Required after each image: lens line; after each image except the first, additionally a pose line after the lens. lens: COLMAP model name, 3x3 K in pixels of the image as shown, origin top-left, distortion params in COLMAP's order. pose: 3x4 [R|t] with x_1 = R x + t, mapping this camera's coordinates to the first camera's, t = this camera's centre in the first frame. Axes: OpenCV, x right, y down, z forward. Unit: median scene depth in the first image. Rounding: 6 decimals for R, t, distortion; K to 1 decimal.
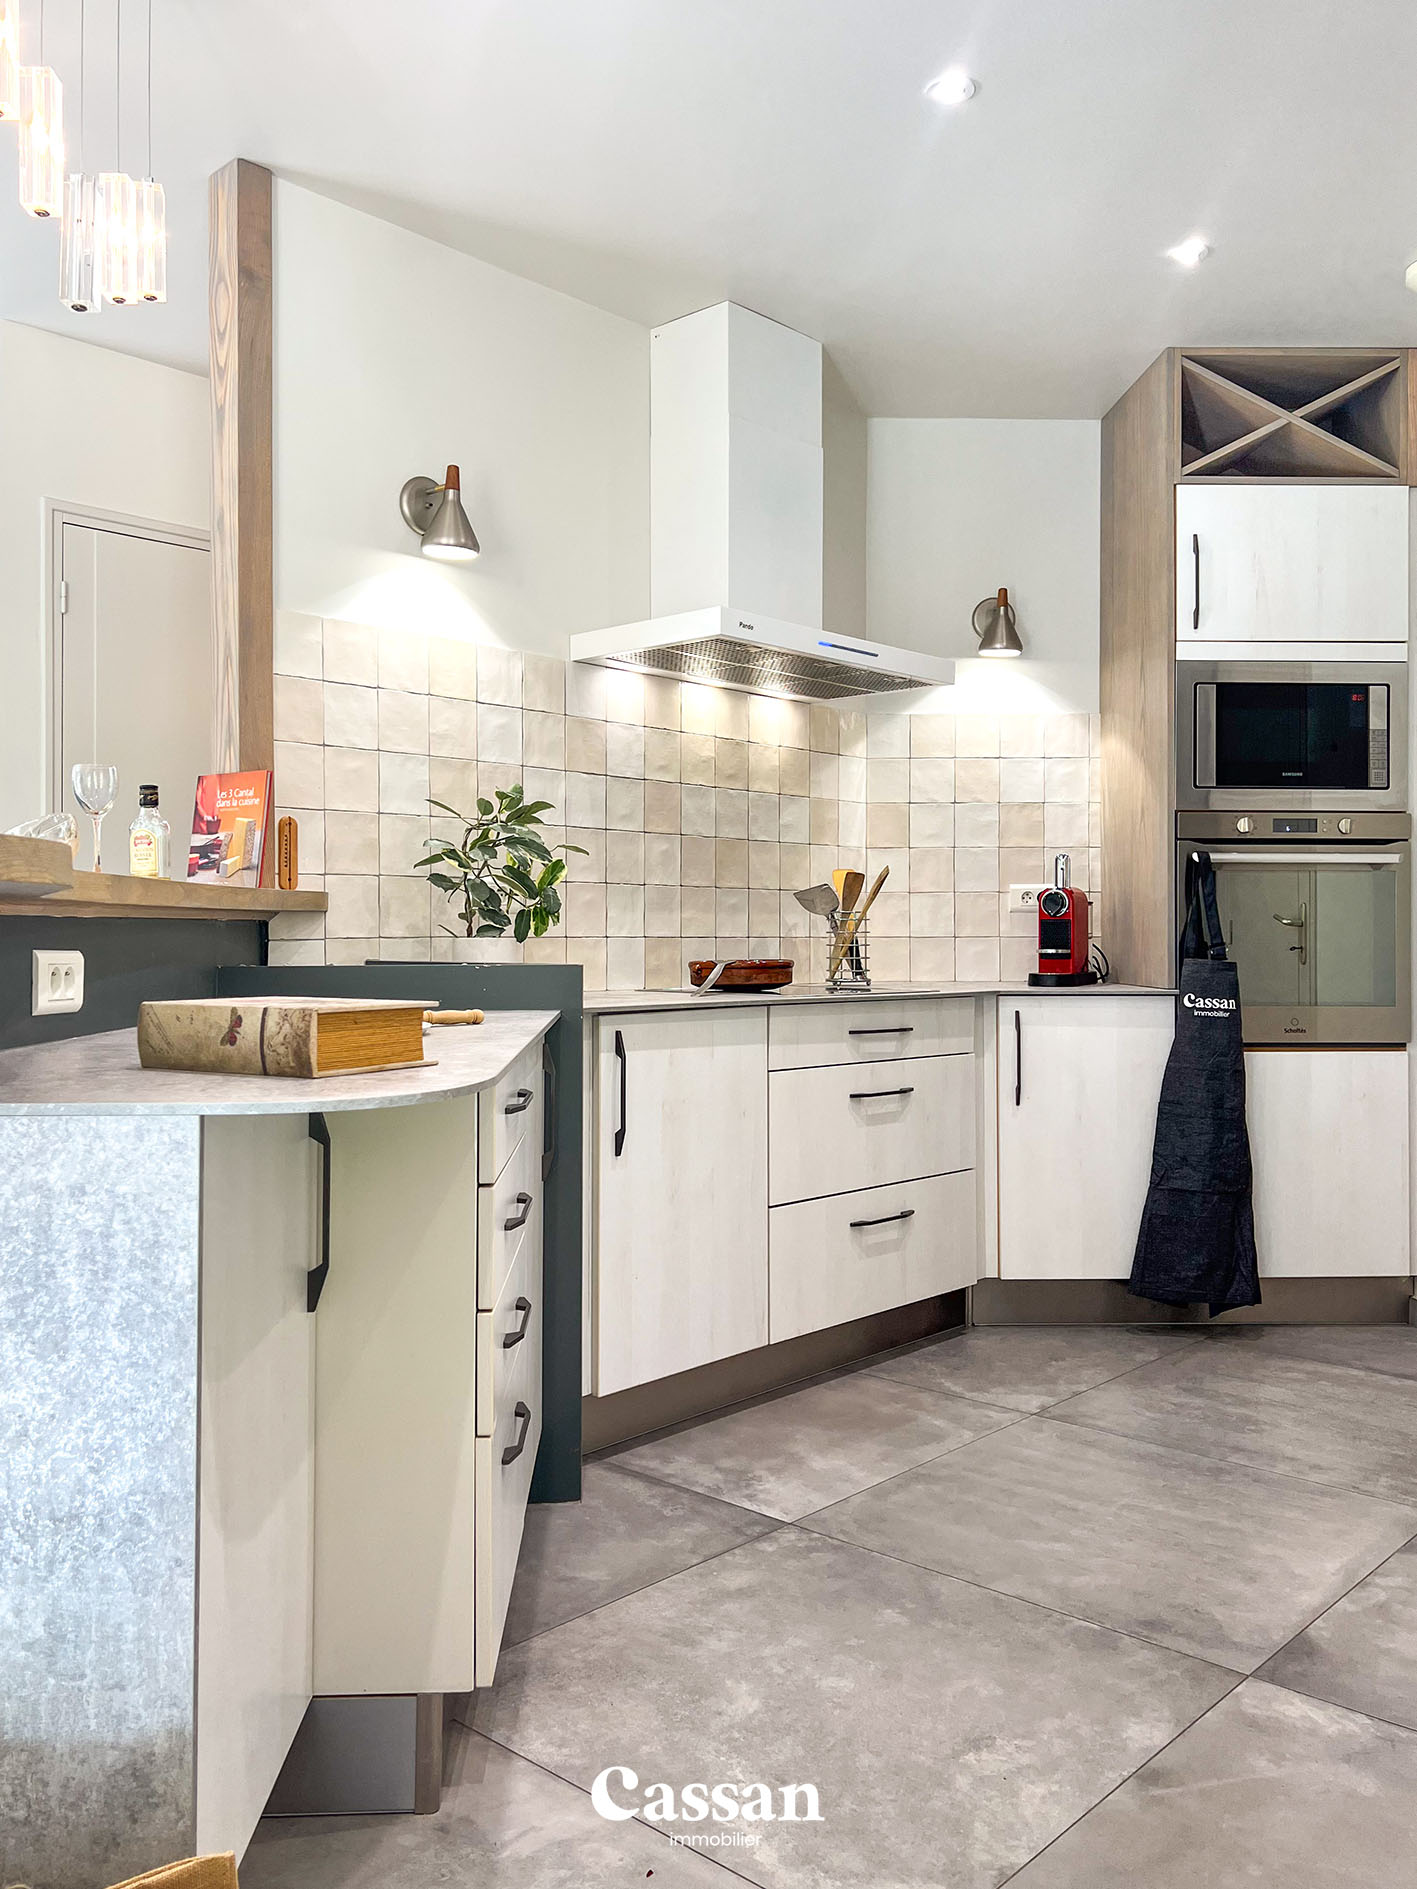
lens RADIAL K [[1484.3, 0, 700.7], [0, 1484.3, 911.7], [0, 0, 1]] dist [0.044722, -0.042719]
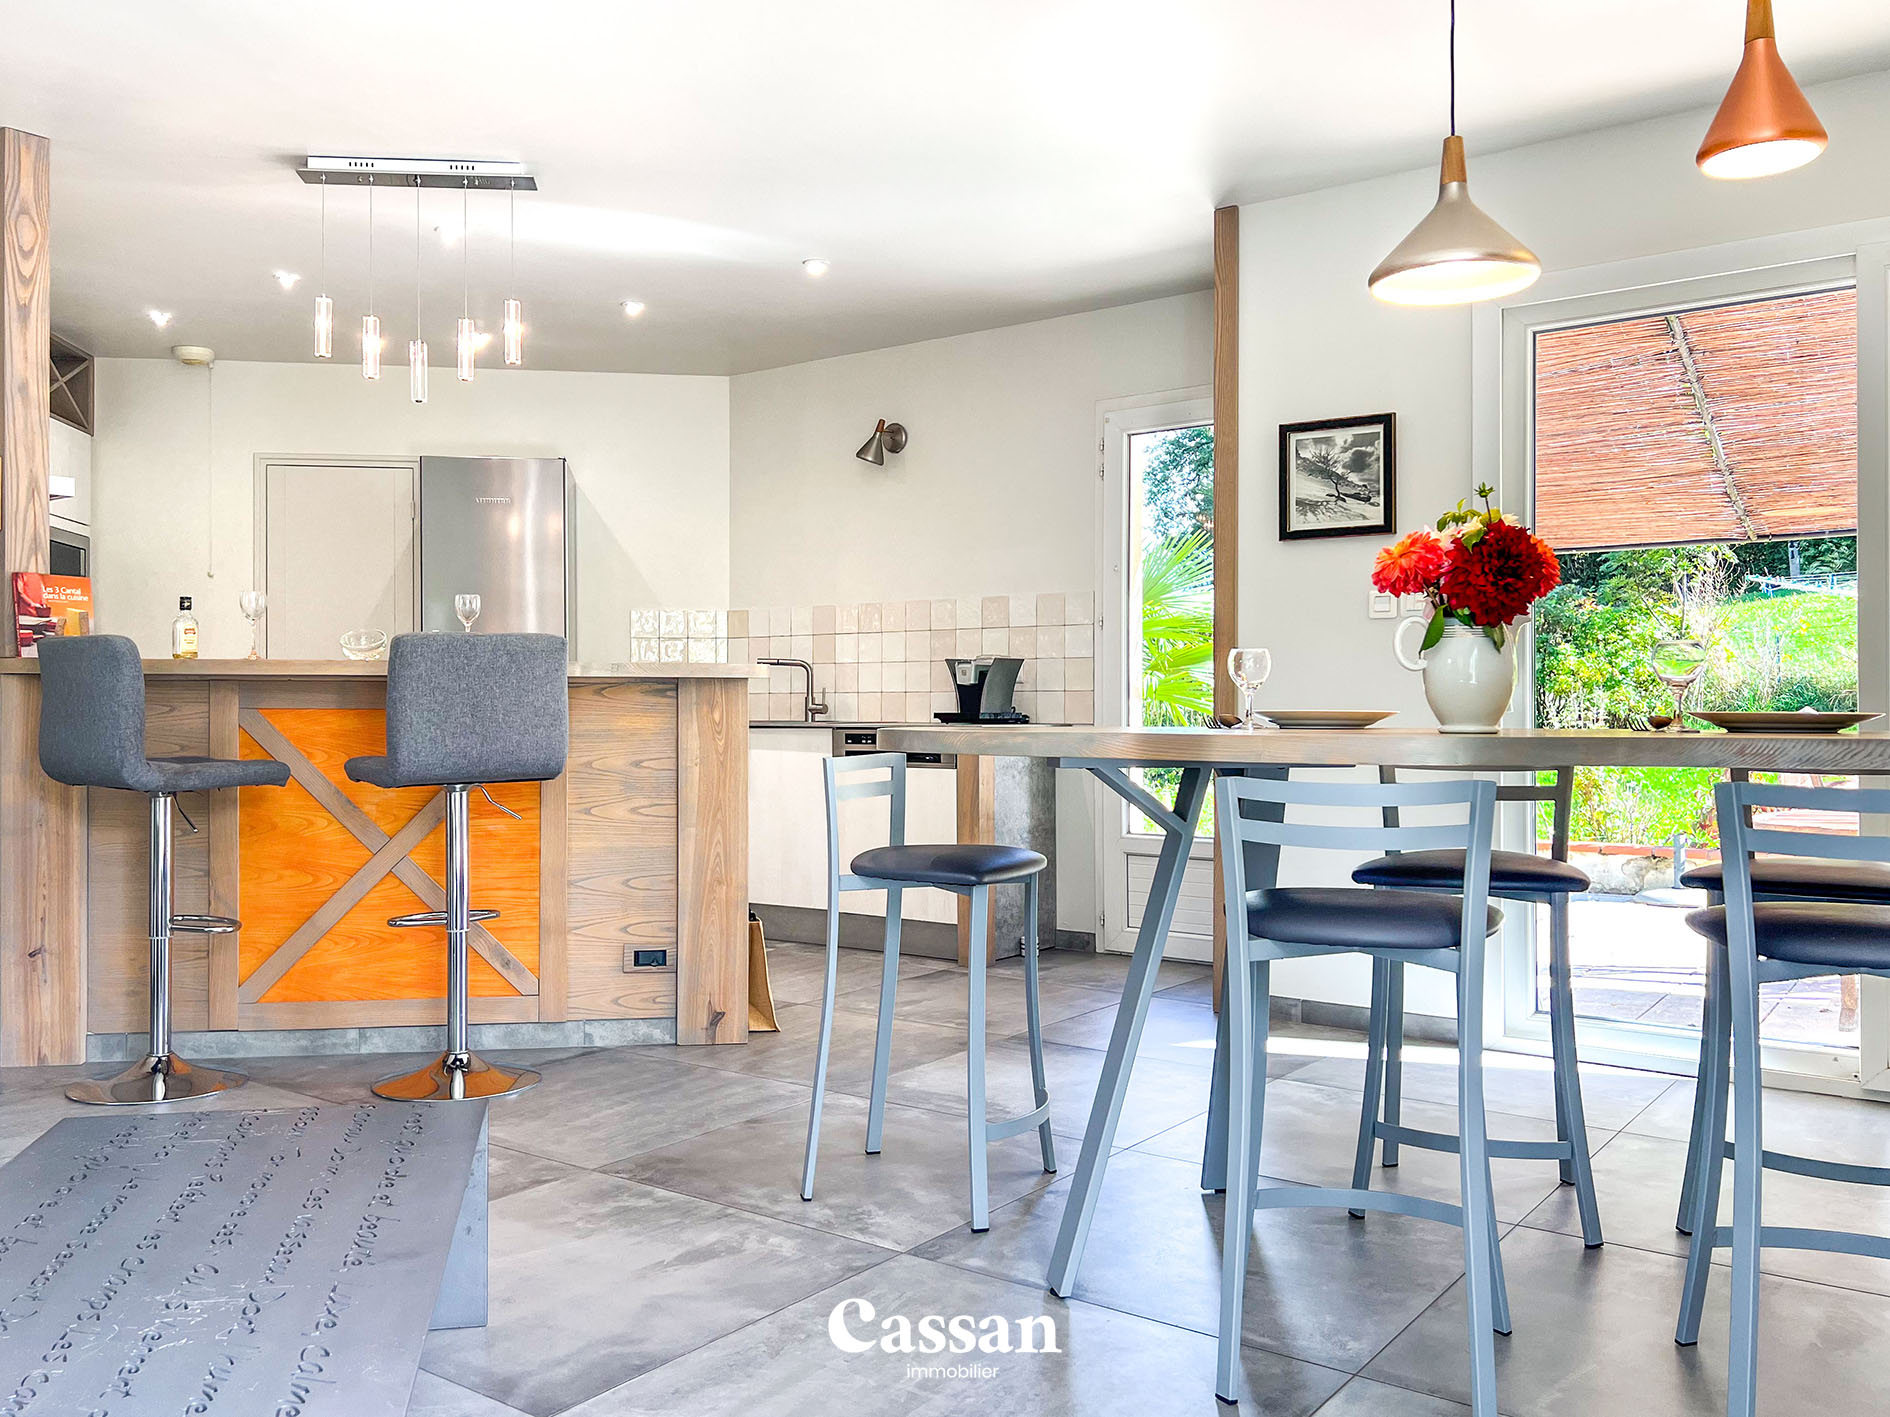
lens RADIAL K [[1485.1, 0, 945.0], [0, 1485.1, 708.5], [0, 0, 1]] dist [0.044722, -0.042719]
pose [[-0.142432, -0.003305, 0.989799, -1.377334], [-0.017179, 0.999852, 0.000867, 0.013159], [-0.989655, -0.016880, -0.142468, 0.271969]]
